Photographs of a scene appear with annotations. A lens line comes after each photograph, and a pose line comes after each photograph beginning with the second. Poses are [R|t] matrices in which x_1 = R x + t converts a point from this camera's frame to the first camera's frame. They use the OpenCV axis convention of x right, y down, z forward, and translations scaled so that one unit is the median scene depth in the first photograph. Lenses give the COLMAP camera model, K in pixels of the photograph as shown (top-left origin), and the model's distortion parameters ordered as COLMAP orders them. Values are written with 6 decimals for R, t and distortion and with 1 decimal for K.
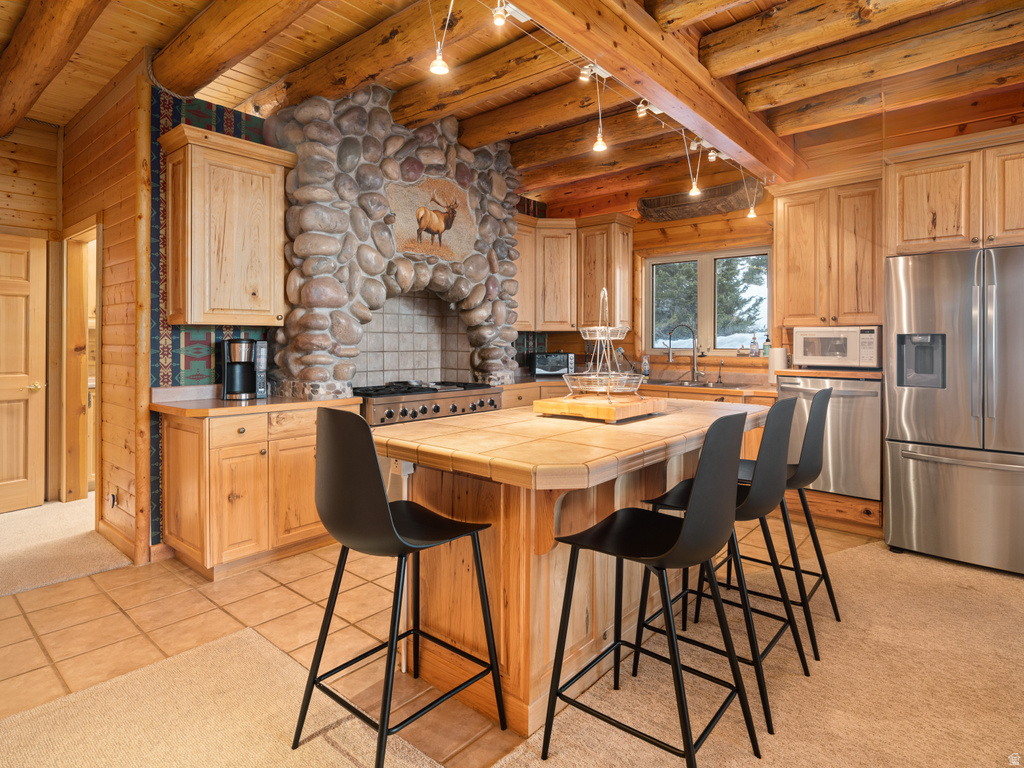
lens RADIAL K [[573.4, 0, 517.6], [0, 573.4, 342.2], [0, 0, 1]] dist [0.005281, 0.000289]
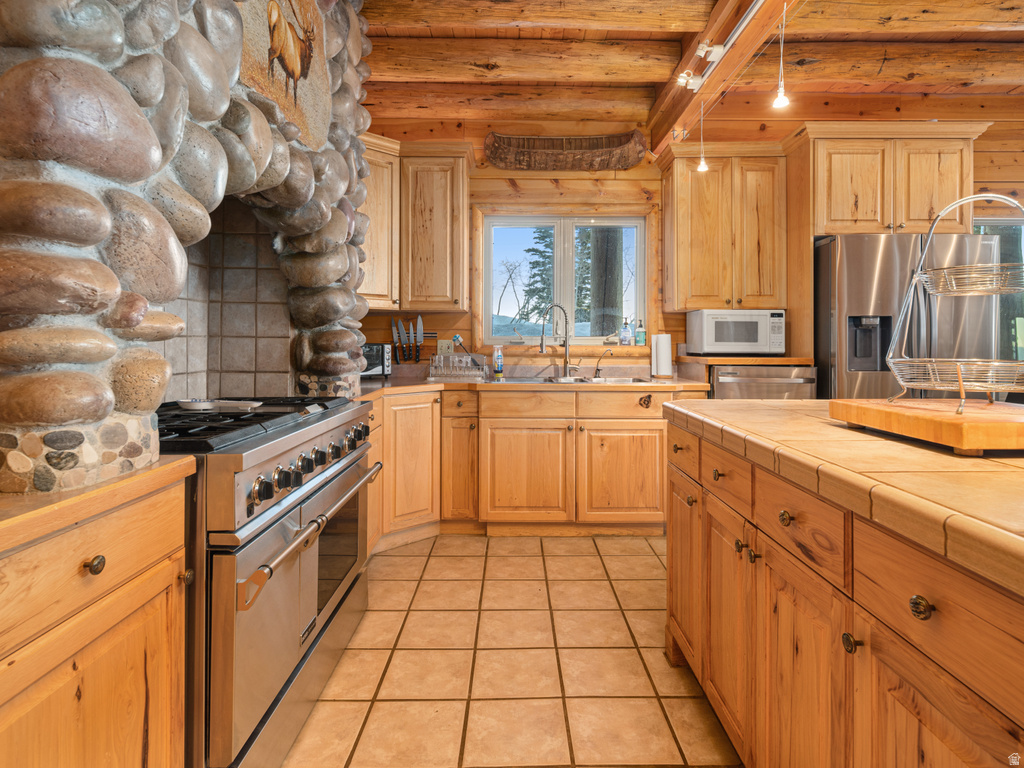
lens RADIAL K [[573.4, 0, 517.6], [0, 573.4, 342.2], [0, 0, 1]] dist [0.005281, 0.000289]
pose [[0.754793, -0.000012, 0.655963, -0.316292], [0.000427, 1.000000, -0.000472, 0.024908], [-0.655963, 0.000636, 0.754792, 0.548971]]
